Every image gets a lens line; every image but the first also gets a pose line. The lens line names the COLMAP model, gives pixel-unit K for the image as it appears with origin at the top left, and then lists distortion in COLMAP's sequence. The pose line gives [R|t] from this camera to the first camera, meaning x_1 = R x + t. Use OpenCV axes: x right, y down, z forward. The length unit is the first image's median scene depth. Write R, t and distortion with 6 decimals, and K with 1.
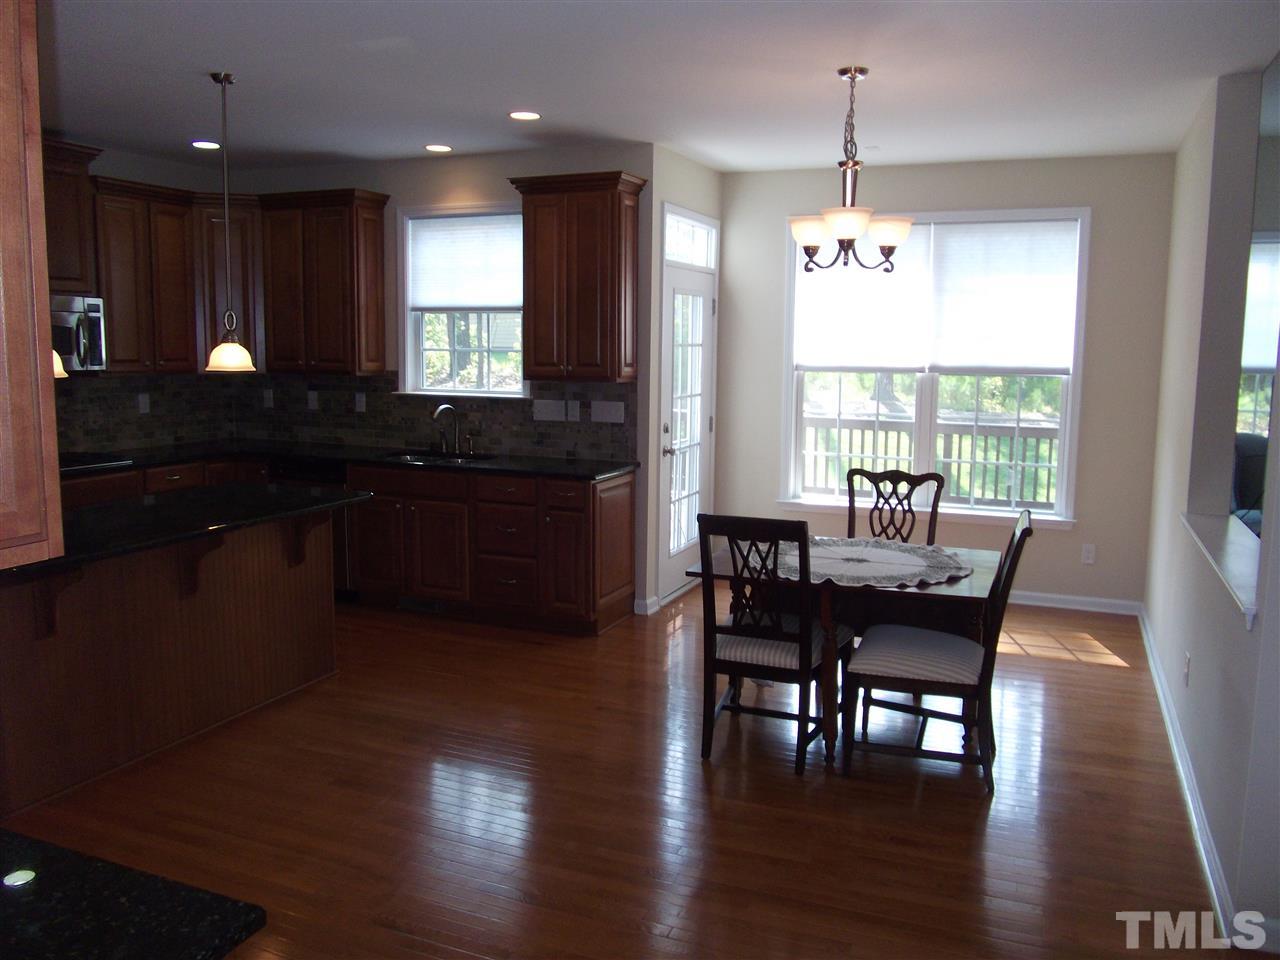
lens RADIAL K [[1008.7, 0, 645.3], [0, 1008.7, 479.6], [0, 0, 1]] dist [-0.062490, 0.008103]
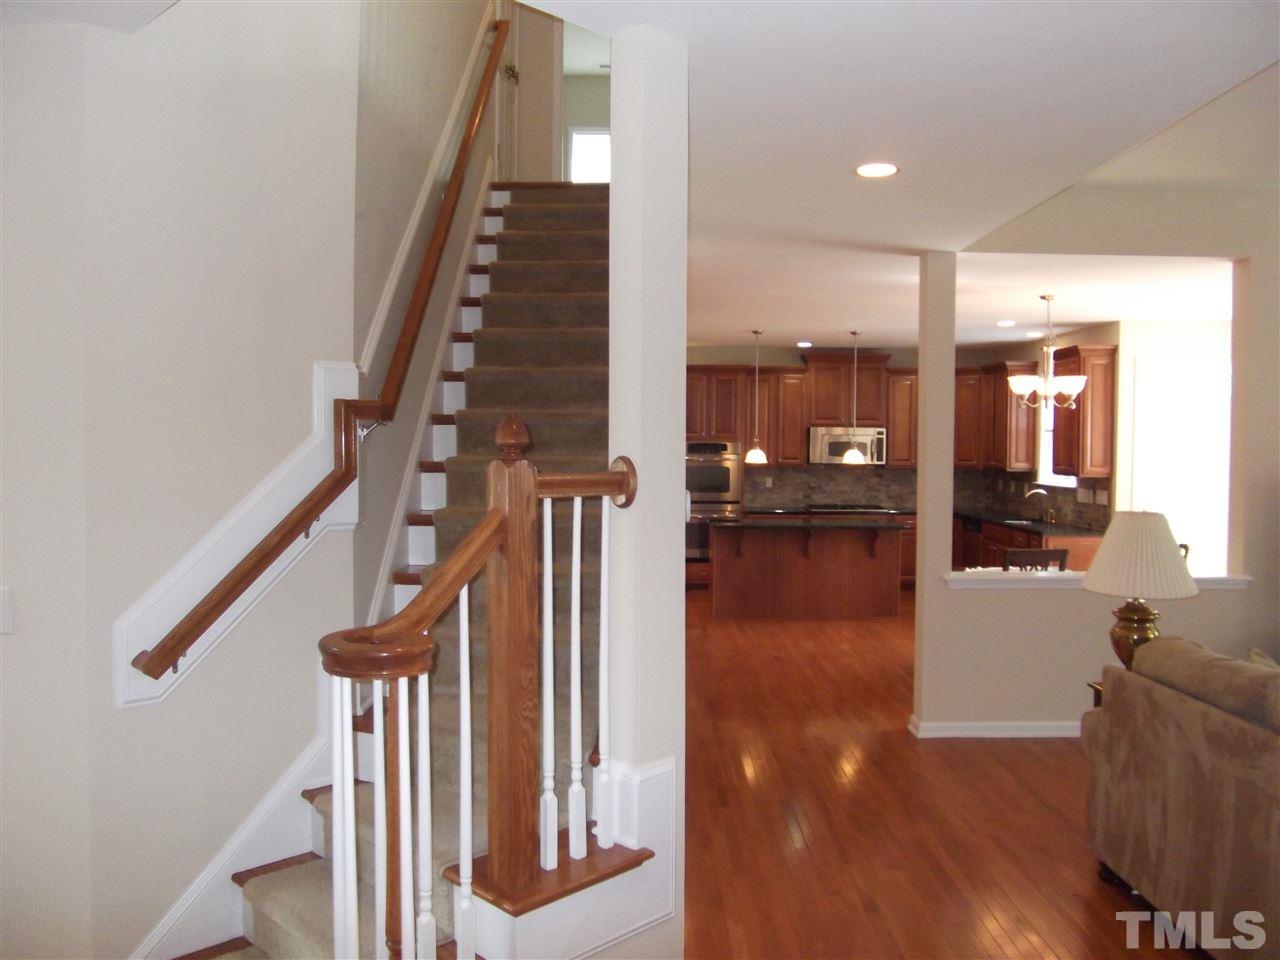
lens RADIAL K [[1008.7, 0, 636.8], [0, 1008.7, 480.9], [0, 0, 1]] dist [-0.062490, 0.008103]
pose [[0.367017, 0.025598, -0.929862, 1.064760], [-0.129415, 0.991305, -0.023791, 0.032203], [0.921168, 0.129070, 0.367138, -0.180358]]
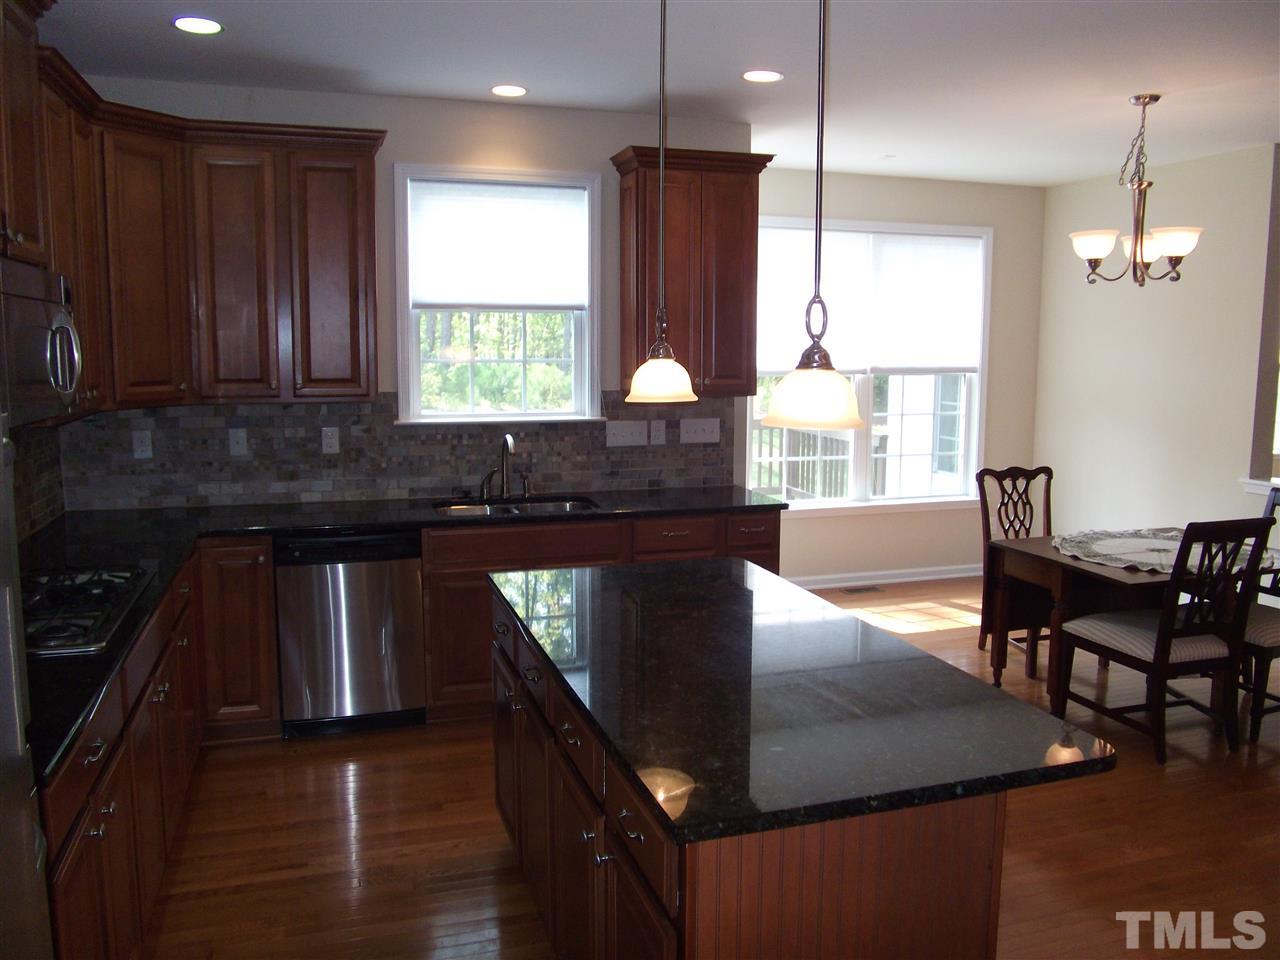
lens RADIAL K [[1008.7, 0, 643.6], [0, 1008.7, 476.4], [0, 0, 1]] dist [-0.062490, 0.008103]
pose [[0.759167, -0.092456, 0.644296, -0.619100], [0.091961, 0.995167, 0.034449, -0.061129], [-0.644367, 0.033098, 0.764000, 0.368508]]
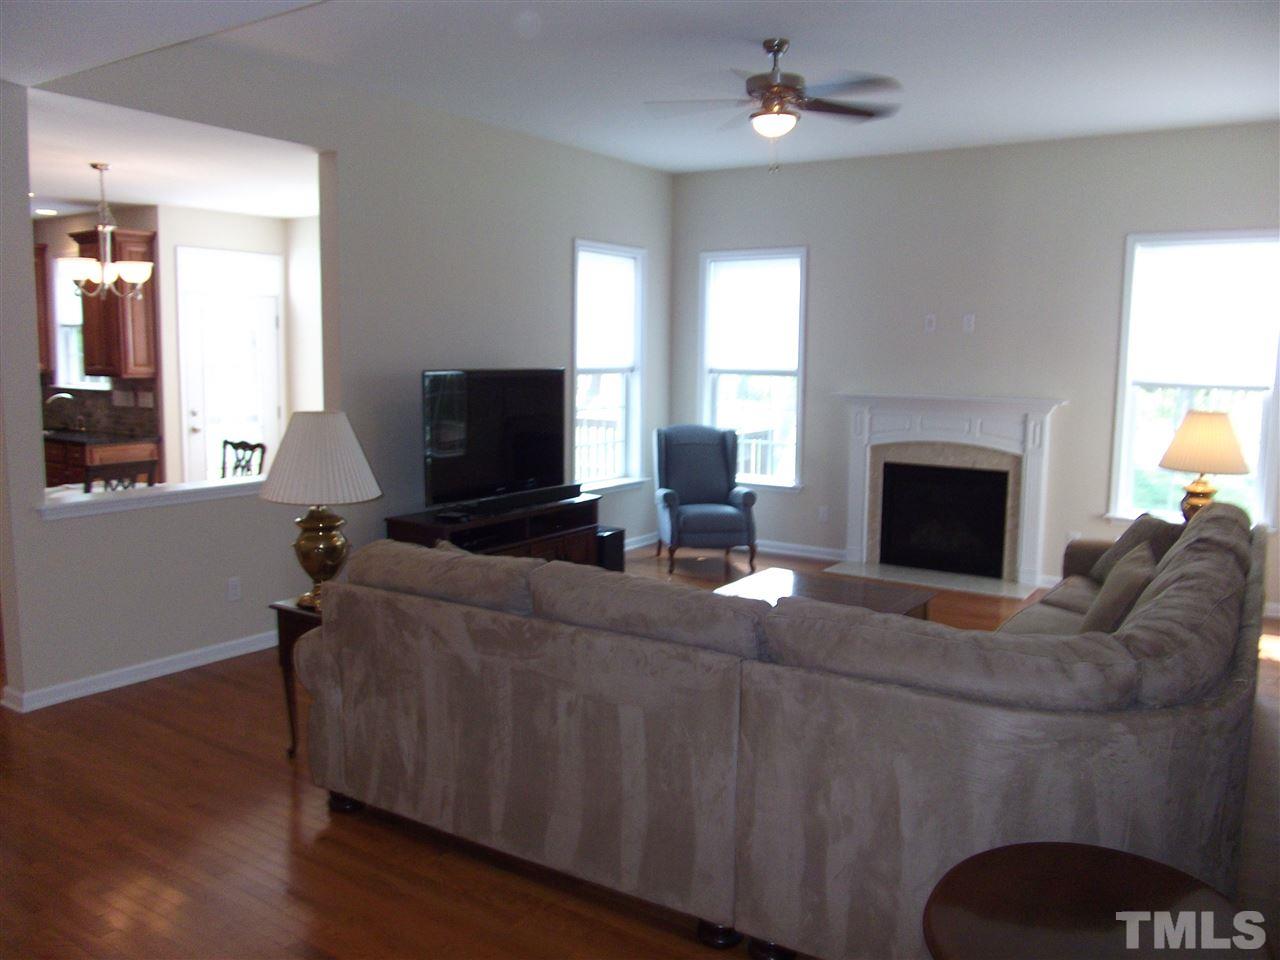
lens RADIAL K [[1008.7, 0, 646.6], [0, 1008.7, 479.0], [0, 0, 1]] dist [-0.062490, 0.008103]
pose [[0.981232, 0.028456, -0.190722, 0.875083], [-0.031932, 0.999375, -0.015178, 0.038238], [0.190171, 0.020984, 0.981527, -0.190433]]
